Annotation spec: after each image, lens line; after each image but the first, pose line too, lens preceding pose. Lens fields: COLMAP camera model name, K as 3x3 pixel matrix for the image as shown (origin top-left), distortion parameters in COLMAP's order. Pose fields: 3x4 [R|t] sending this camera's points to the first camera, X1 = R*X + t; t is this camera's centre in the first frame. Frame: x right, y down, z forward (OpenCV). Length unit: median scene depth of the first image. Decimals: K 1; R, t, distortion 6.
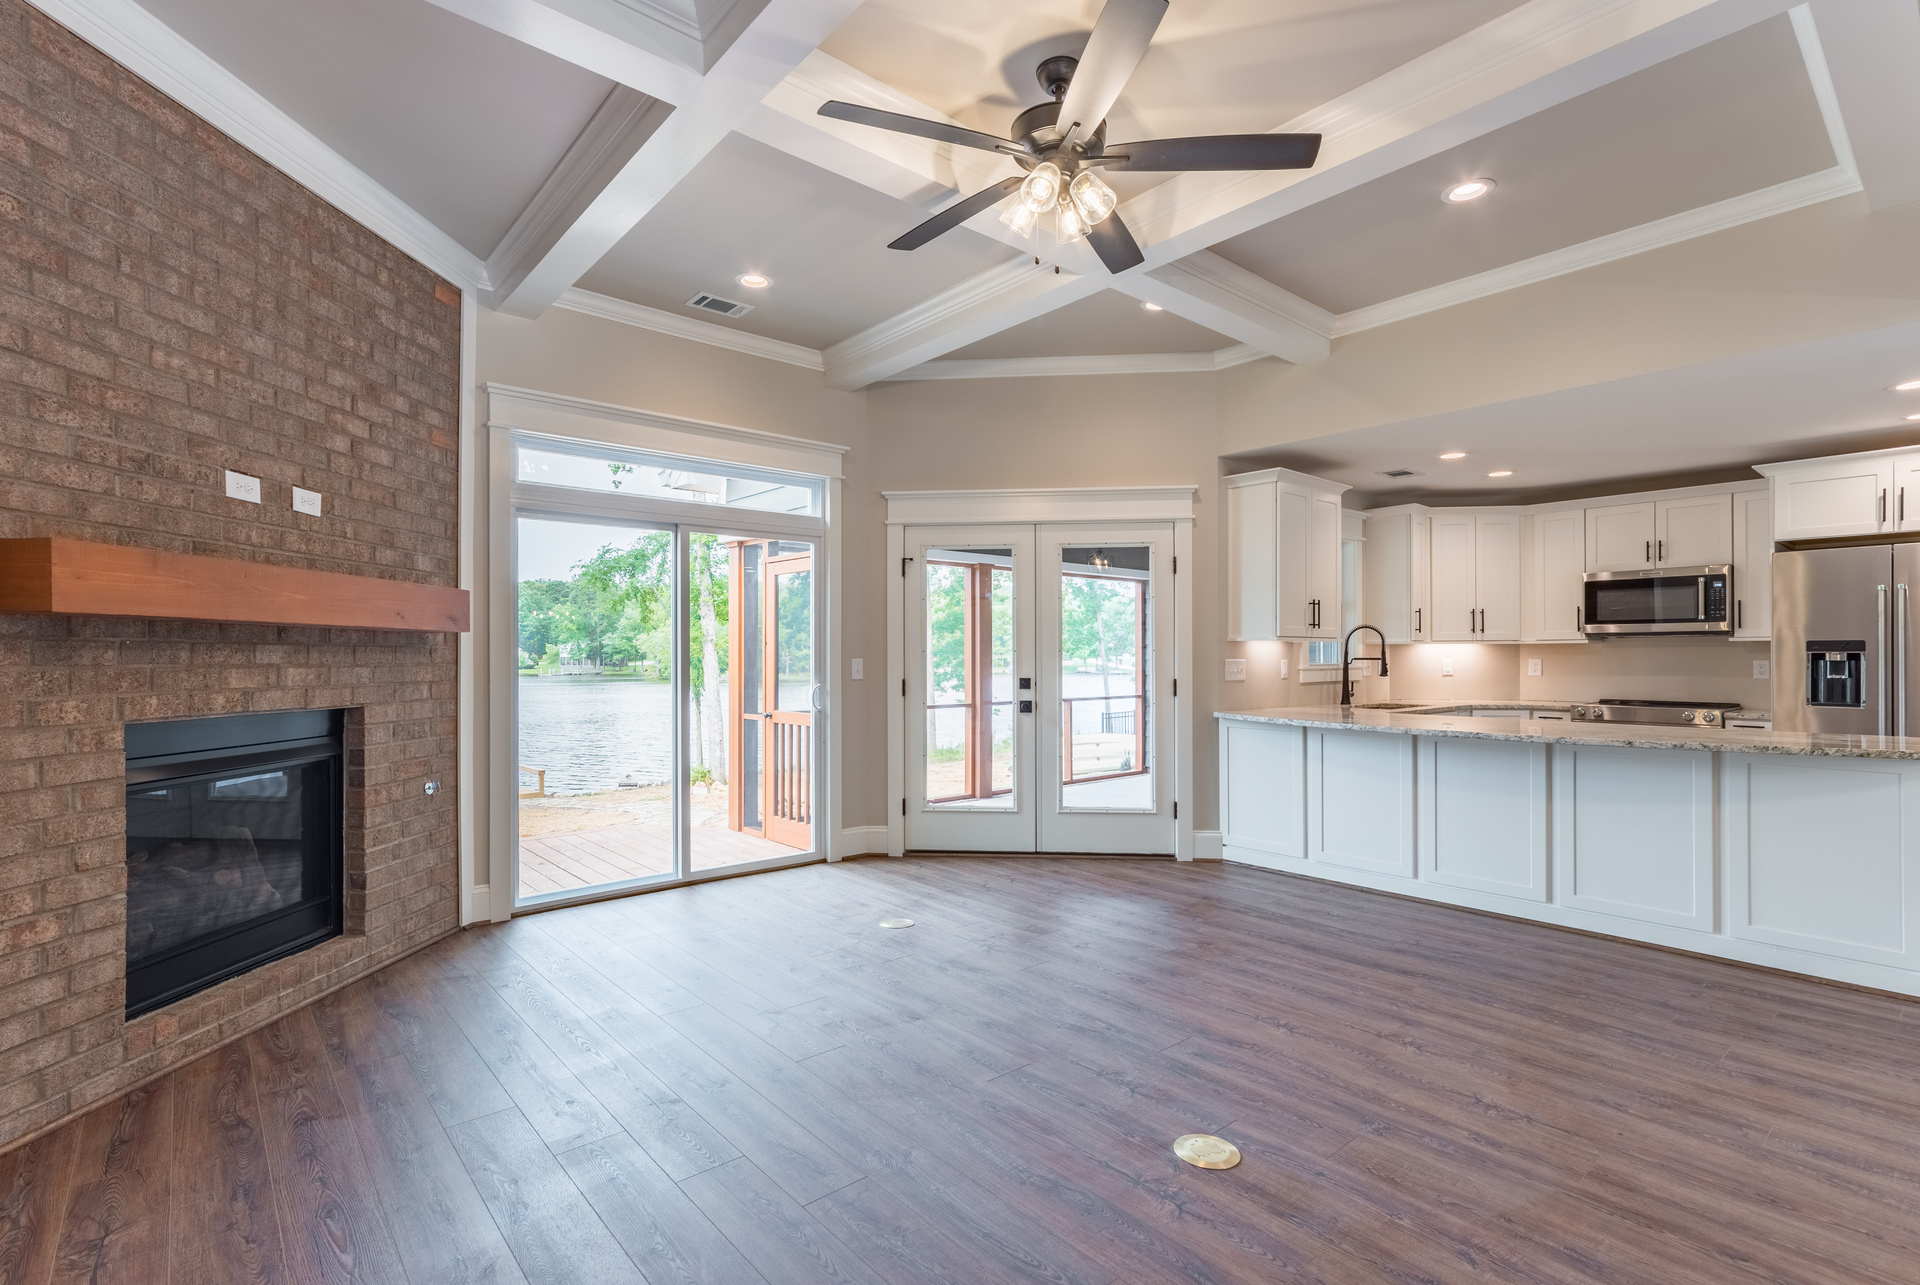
lens RADIAL K [[901.2, 0, 964.1], [0, 901.2, 651.4], [0, 0, 1]] dist [0.033975, 0.000709]
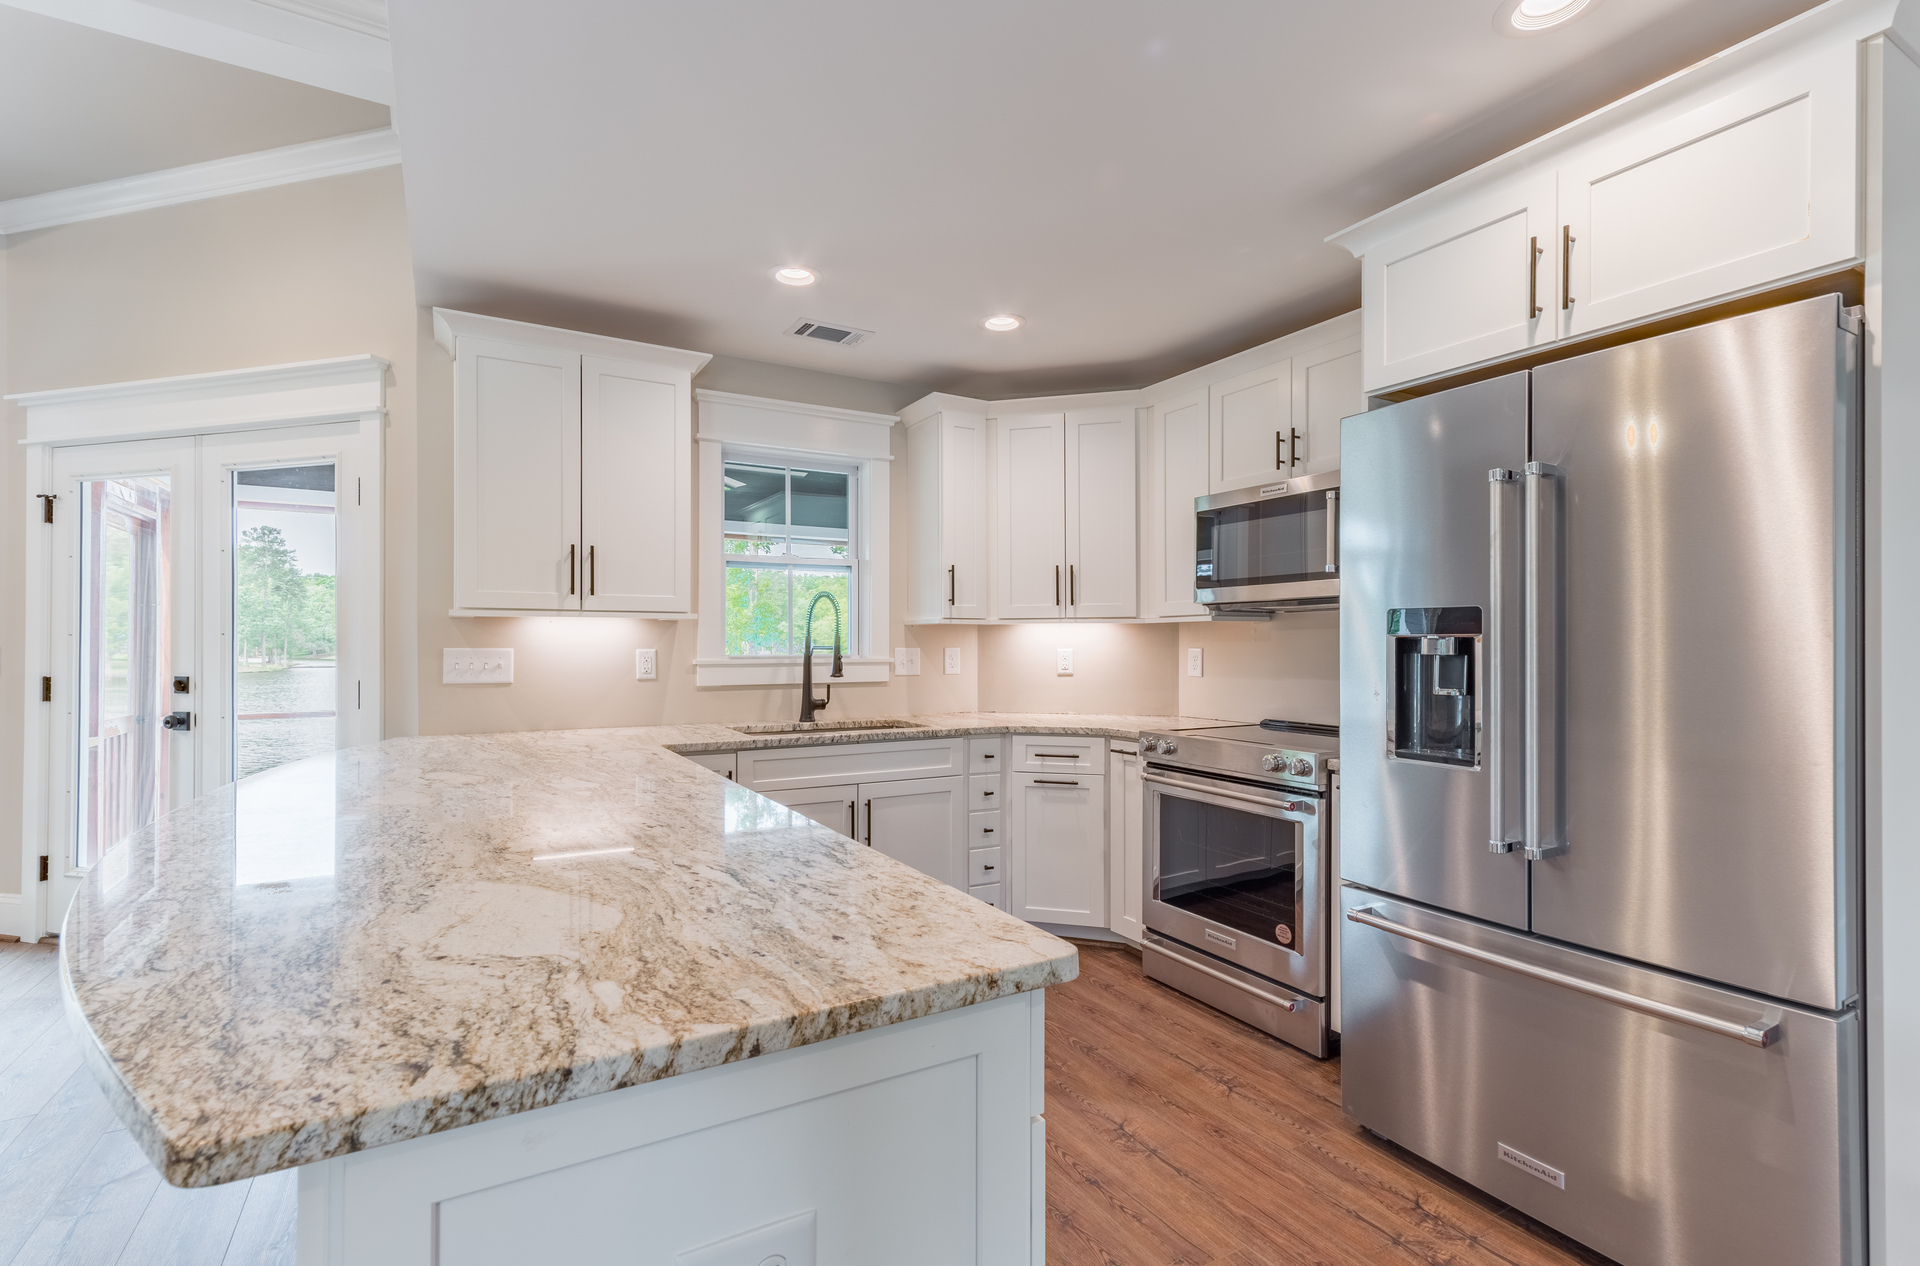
lens RADIAL K [[848.6, 0, 954.9], [0, 848.6, 634.7], [0, 0, 1]] dist [-0.003214, 0.000074]
pose [[0.981319, 0.000112, -0.192390, 0.706300], [-0.000957, 0.999990, -0.004299, 0.002259], [0.192387, 0.004403, 0.981309, 0.509933]]
